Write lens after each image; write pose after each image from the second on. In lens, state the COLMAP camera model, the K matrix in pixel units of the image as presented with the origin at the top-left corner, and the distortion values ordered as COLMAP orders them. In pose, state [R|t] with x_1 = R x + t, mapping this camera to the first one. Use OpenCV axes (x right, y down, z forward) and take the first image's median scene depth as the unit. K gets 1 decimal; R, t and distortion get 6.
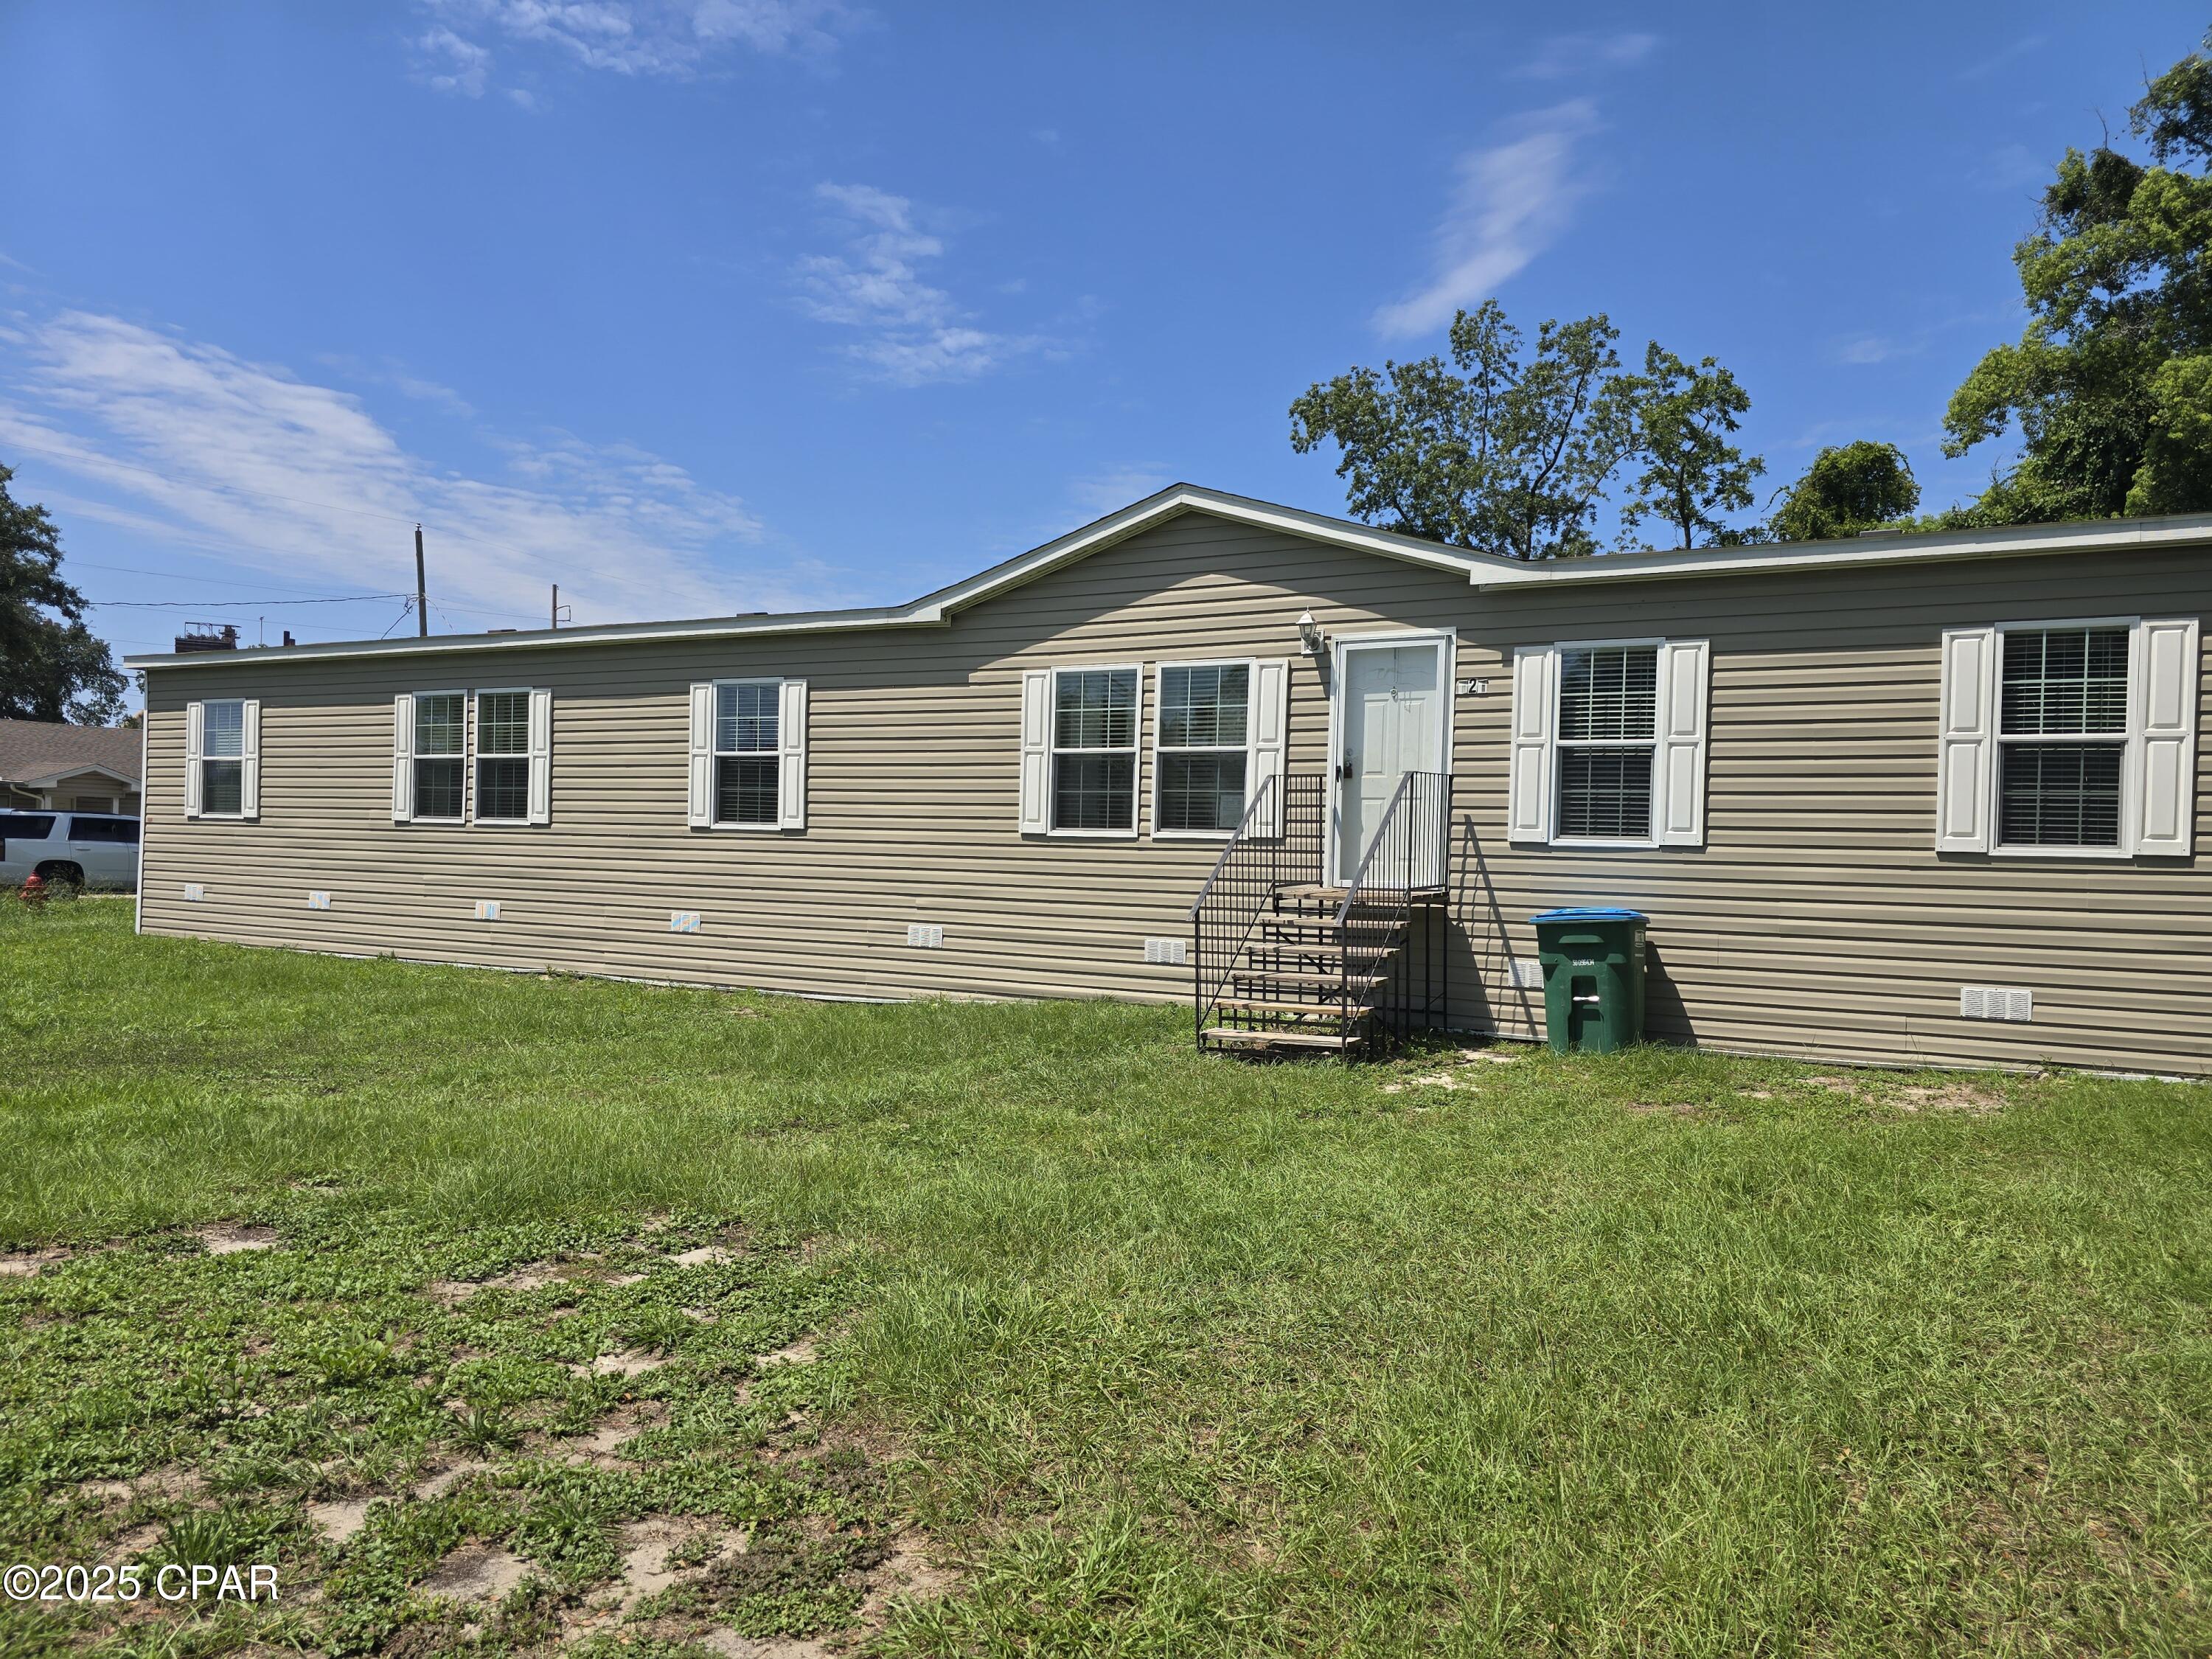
lens RADIAL K [[1490.5, 0, 1128.4], [0, 1490.5, 848.0], [0, 0, 1]] dist [0.063035, -0.054888]
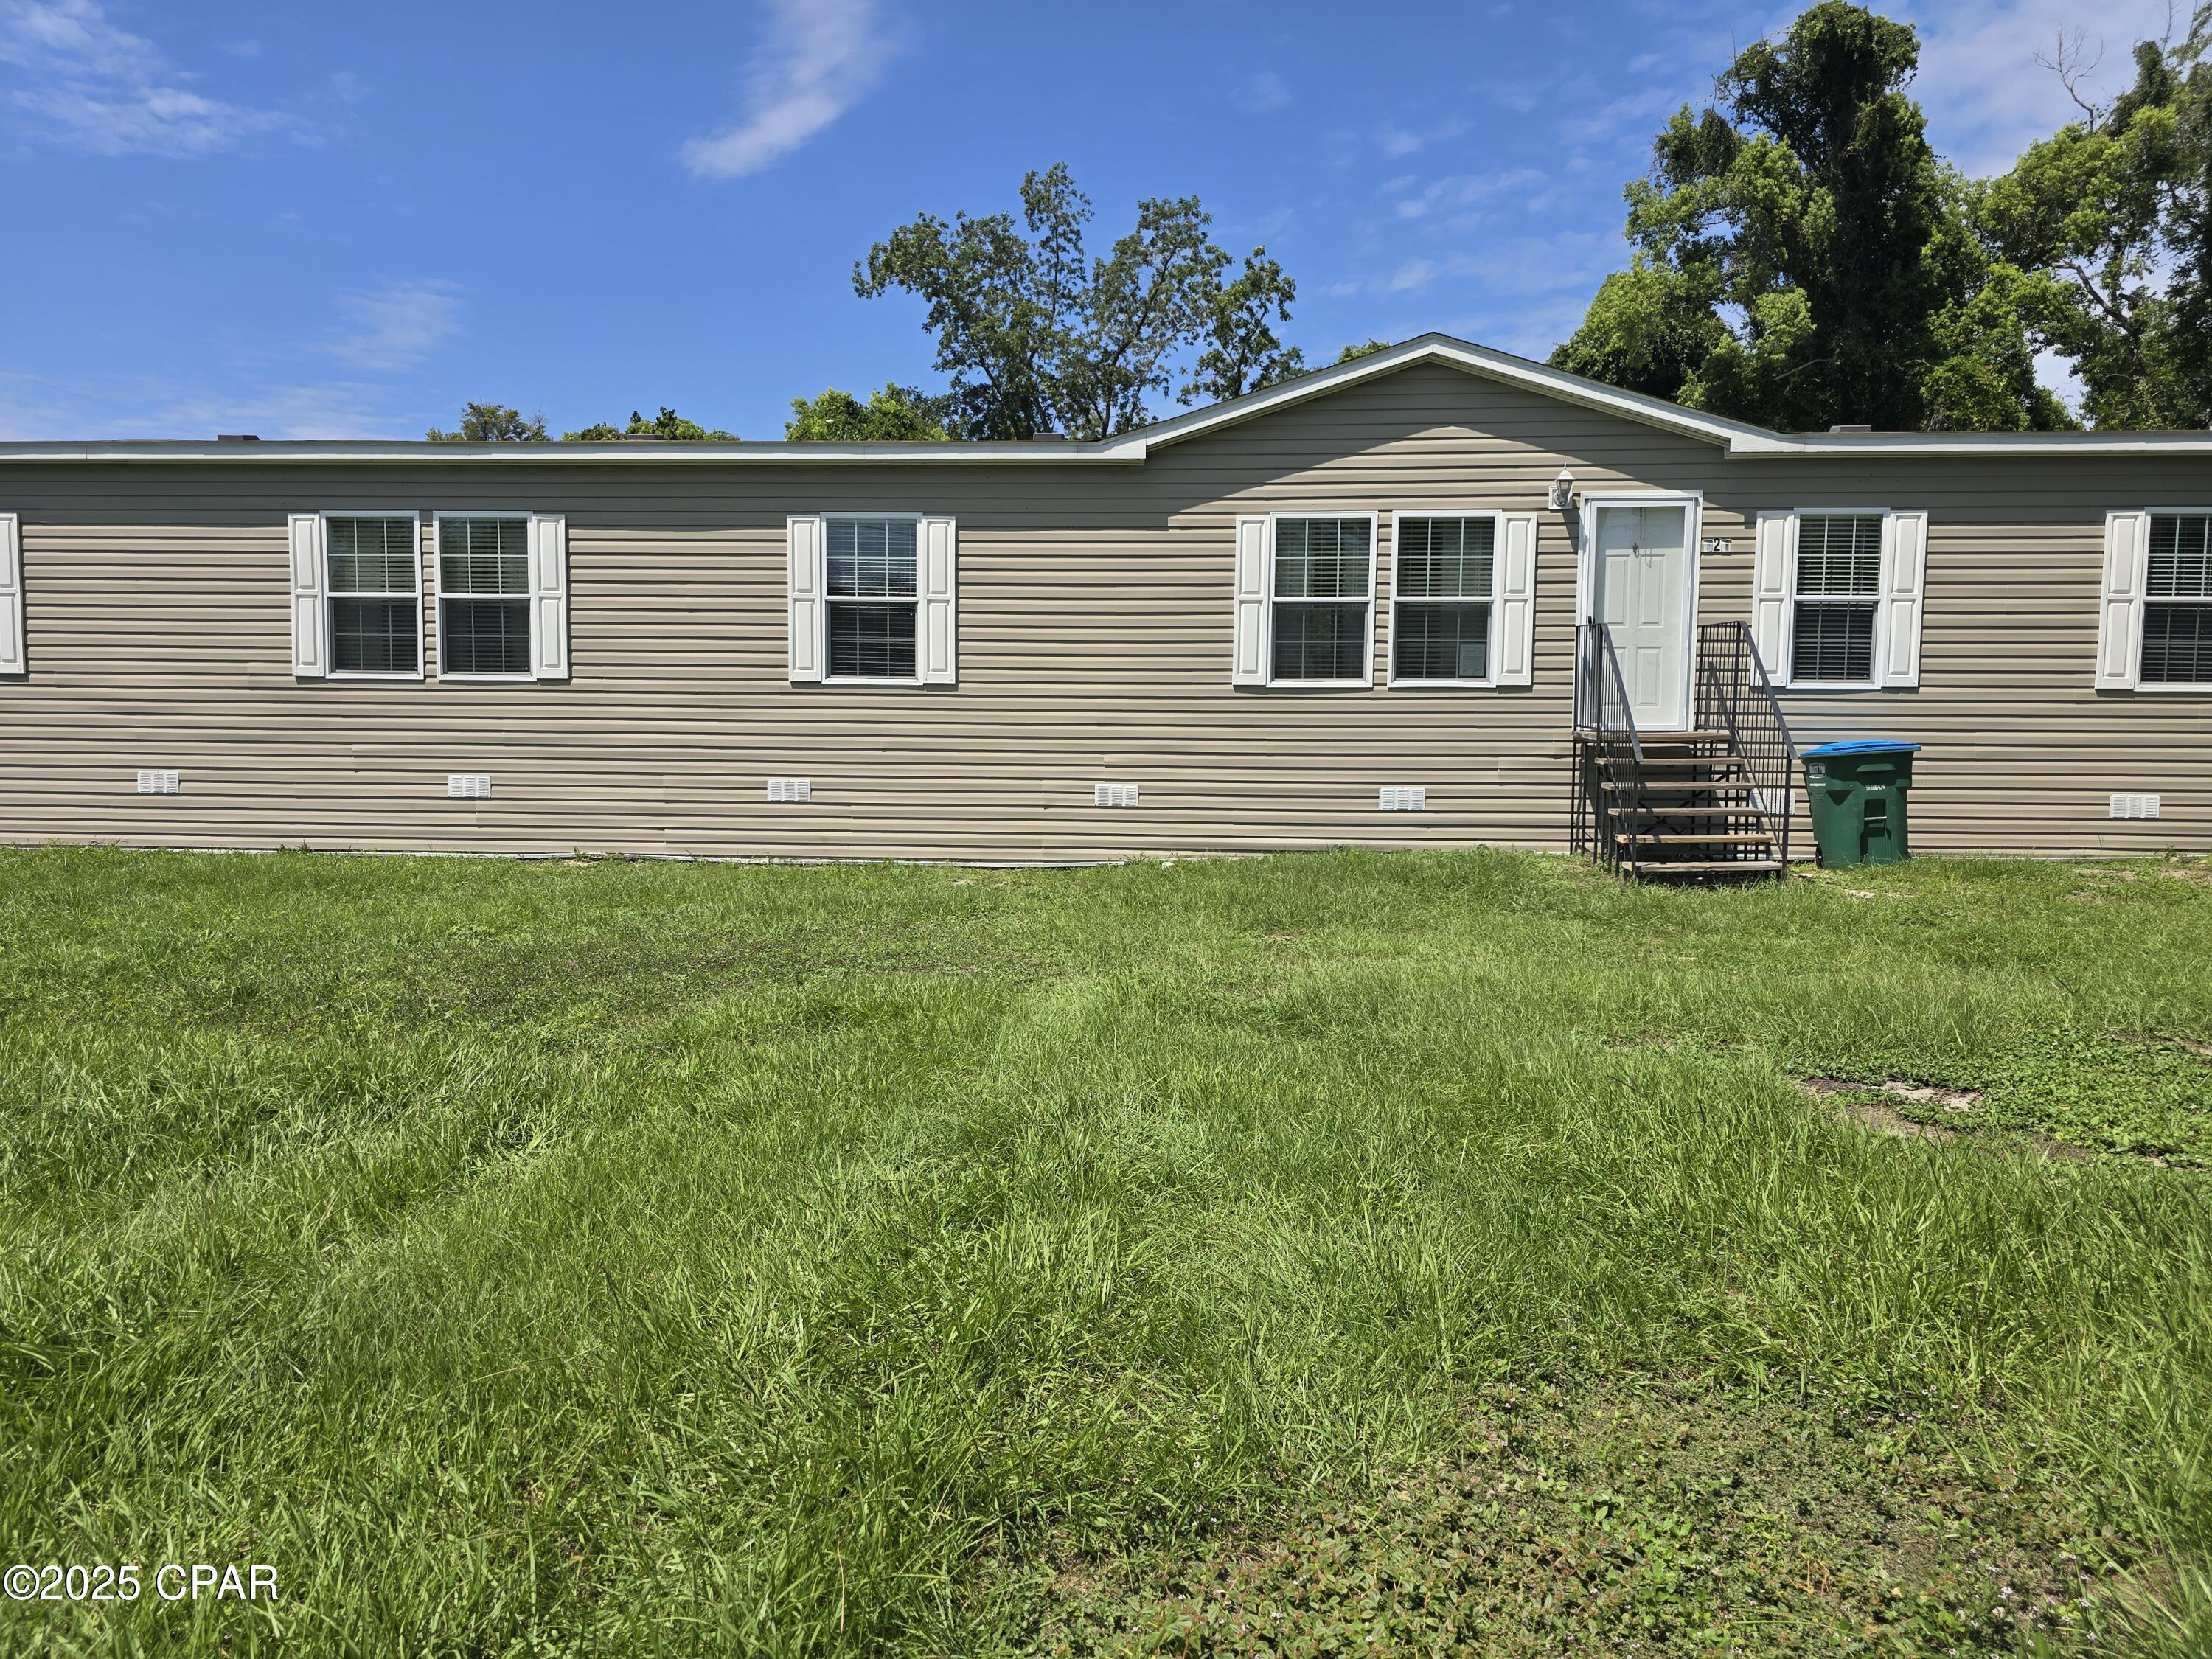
lens RADIAL K [[1490.5, 0, 1090.3], [0, 1490.5, 837.2], [0, 0, 1]] dist [0.063035, -0.054888]
pose [[0.909849, -0.047296, 0.412236, -0.524456], [0.013568, 0.996343, 0.084363, 0.005375], [-0.414719, -0.071164, 0.907163, 0.132030]]
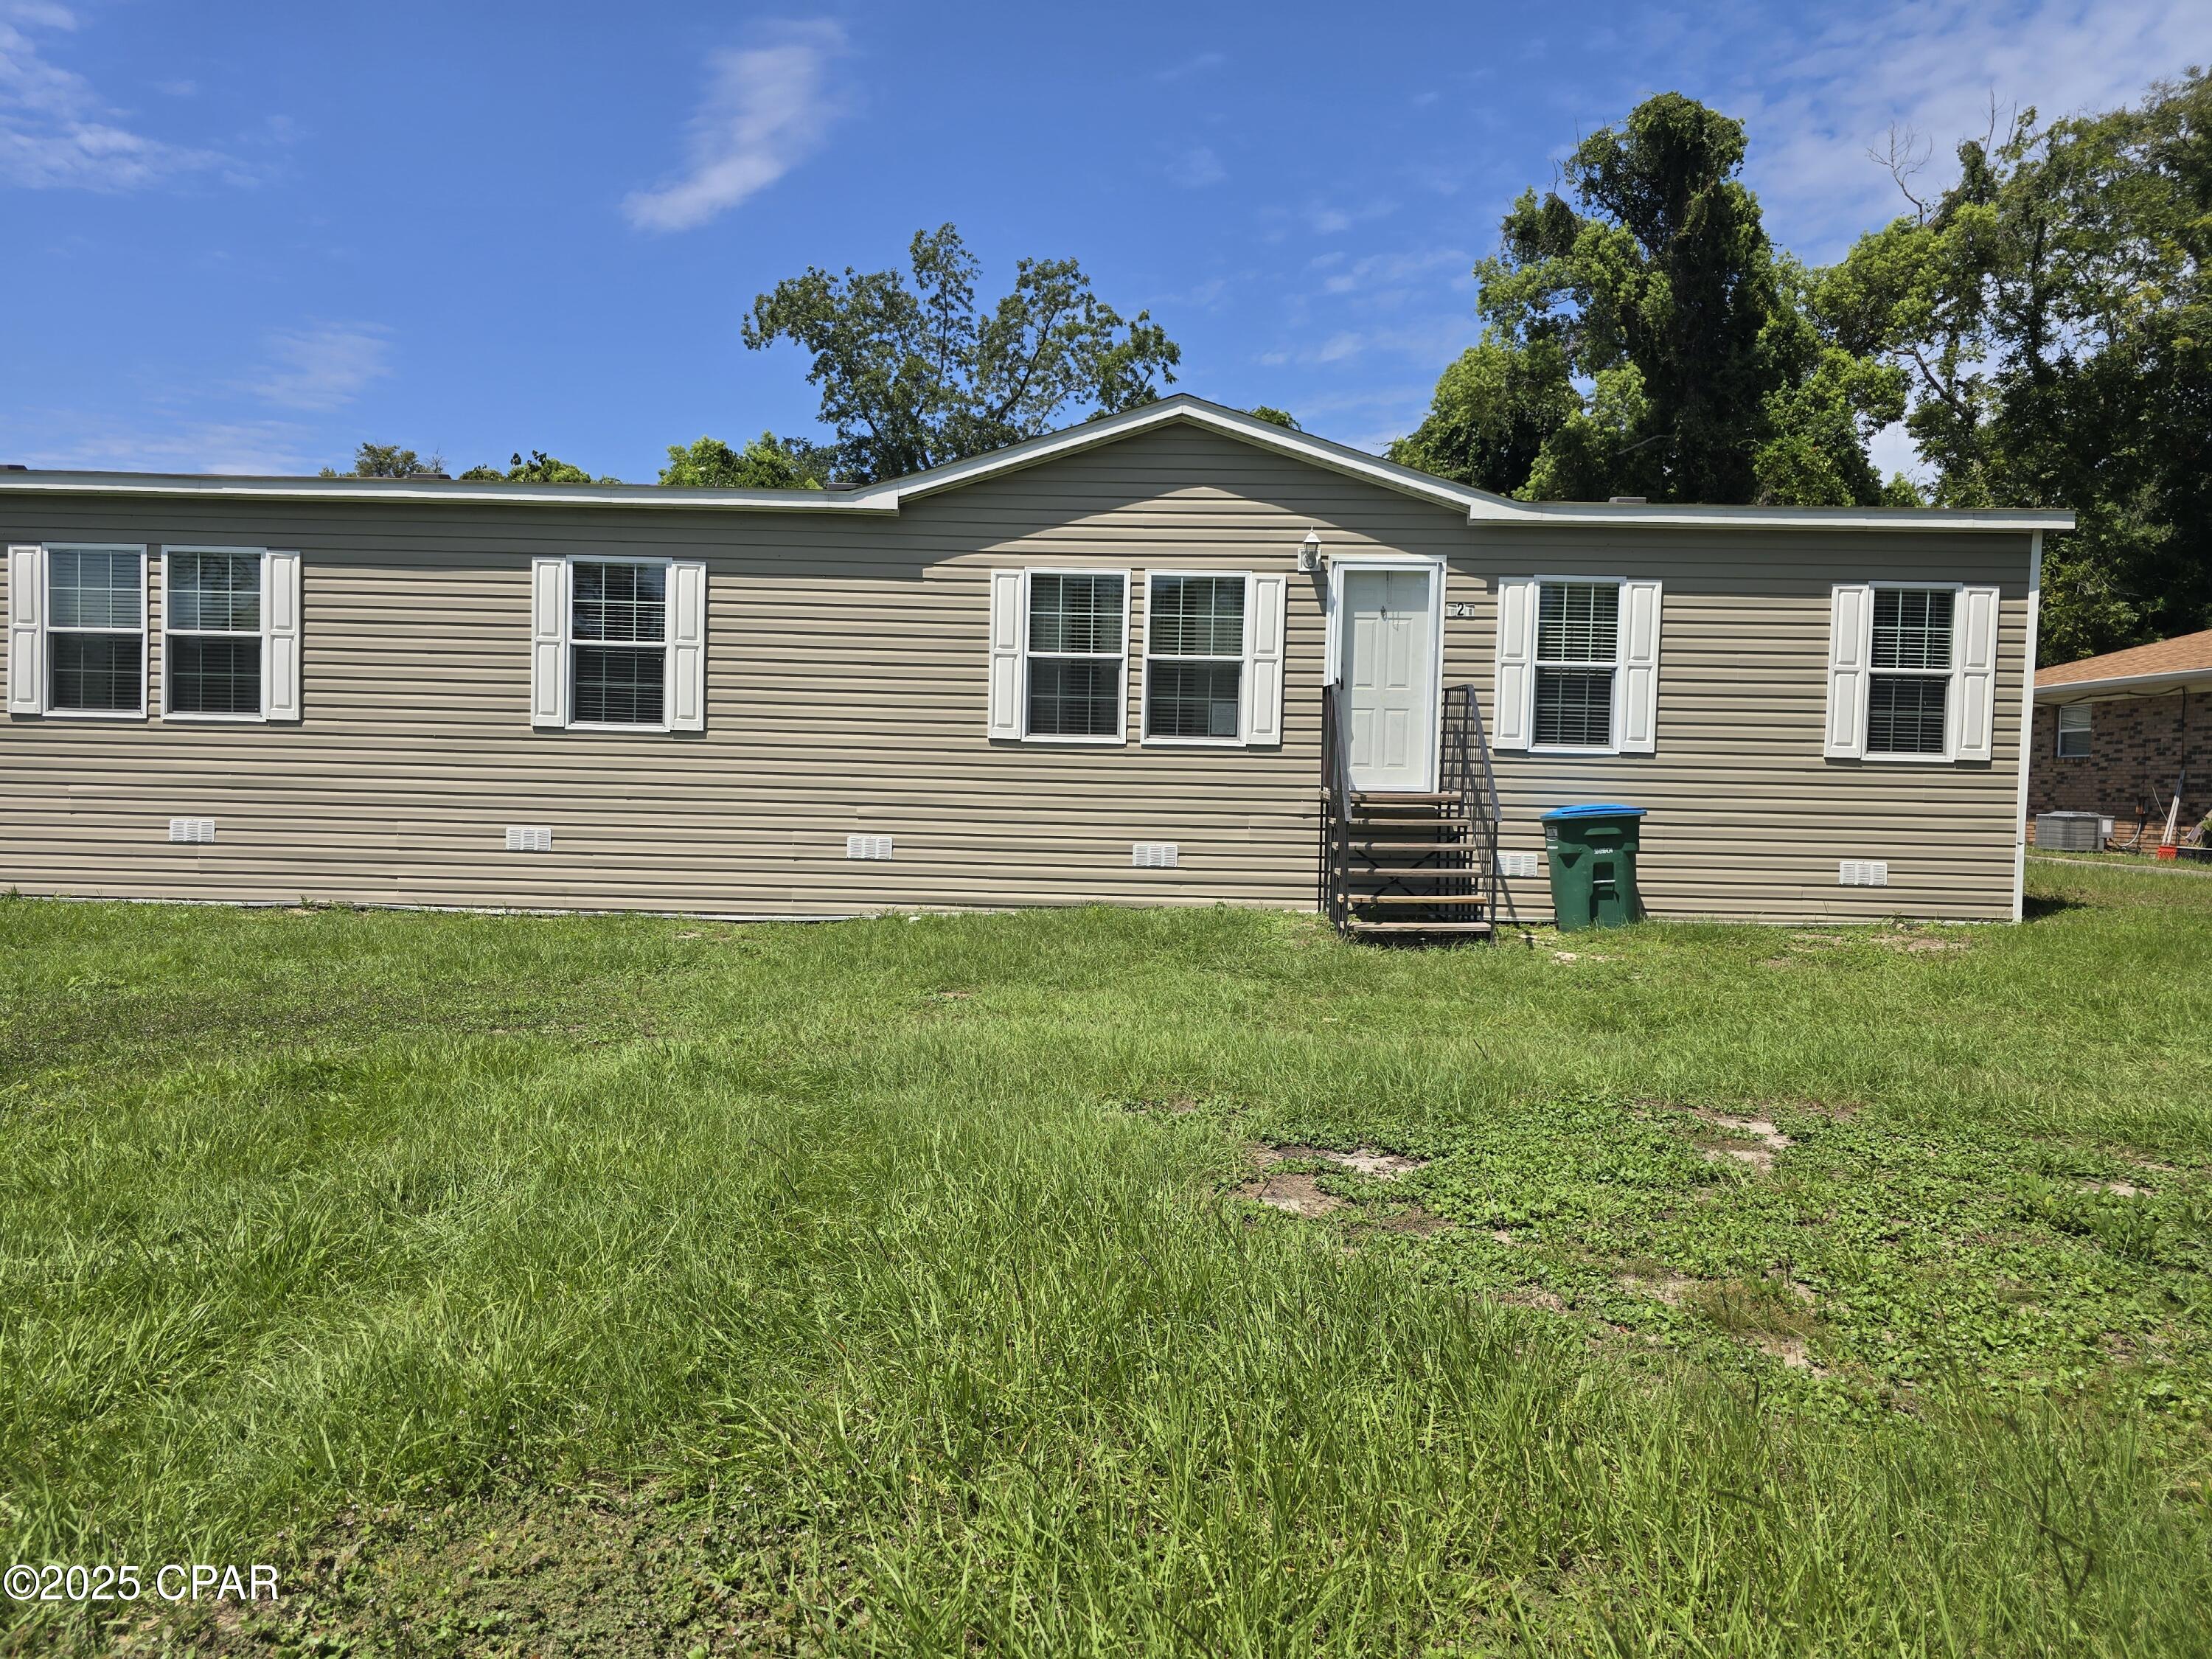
lens RADIAL K [[1490.5, 0, 1094.9], [0, 1490.5, 826.8], [0, 0, 1]] dist [0.063035, -0.054888]
pose [[0.890415, -0.016676, 0.454843, -0.418928], [-0.002564, 0.999129, 0.041651, 0.006643], [-0.455141, -0.038253, 0.889597, 0.094944]]
